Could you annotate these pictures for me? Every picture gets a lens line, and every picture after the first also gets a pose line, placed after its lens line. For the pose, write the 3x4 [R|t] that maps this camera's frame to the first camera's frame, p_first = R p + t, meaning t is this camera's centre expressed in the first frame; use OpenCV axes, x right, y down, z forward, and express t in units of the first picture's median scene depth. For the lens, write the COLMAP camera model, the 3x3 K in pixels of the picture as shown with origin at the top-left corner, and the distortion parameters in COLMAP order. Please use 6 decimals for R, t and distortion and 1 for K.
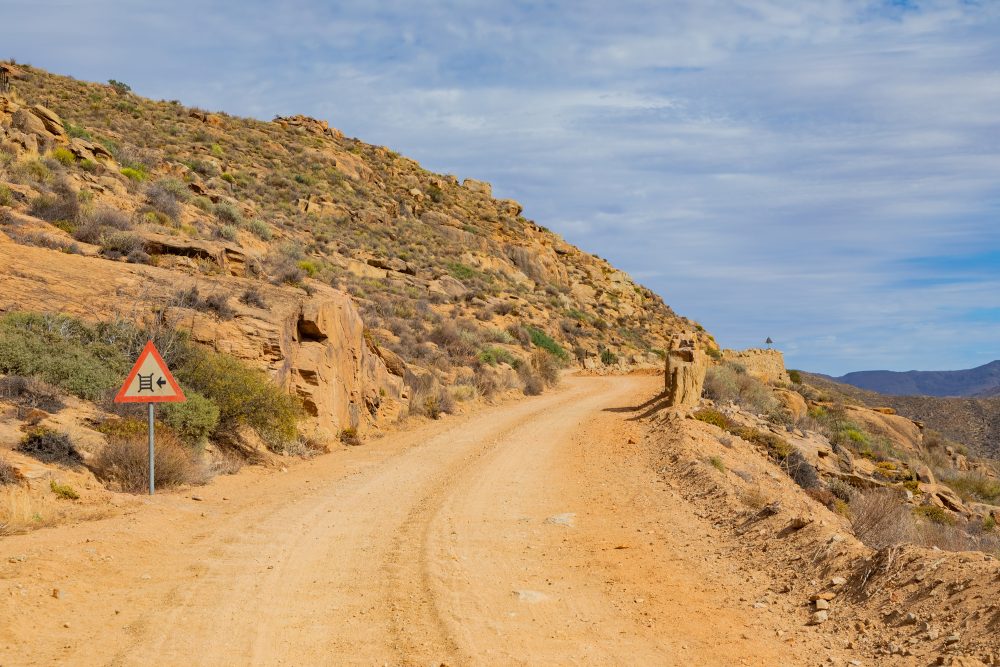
lens RADIAL K [[3458.6, 0, 500.0], [0, 3458.6, 333.5], [0, 0, 1]] dist [0.008938, 0.360377]
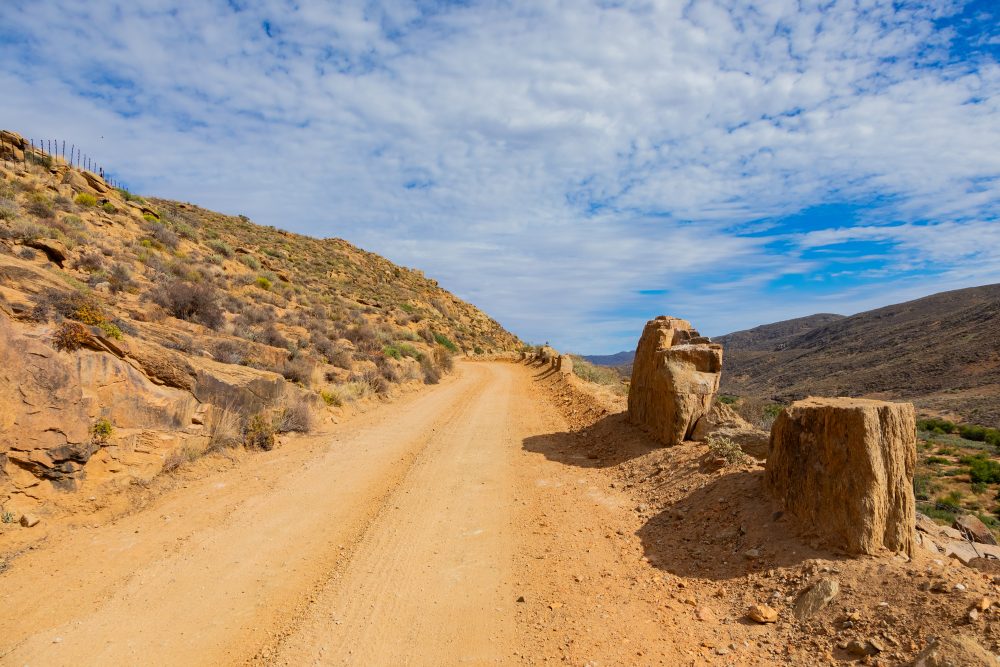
lens RADIAL K [[3458.6, 0, 500.0], [0, 3458.6, 333.5], [0, 0, 1]] dist [0.008938, 0.360377]
pose [[0.999500, 0.008479, 0.030472, -0.019616], [-0.008509, 0.999963, 0.000860, -0.005237], [-0.030463, -0.001119, 0.999535, -1.137114]]
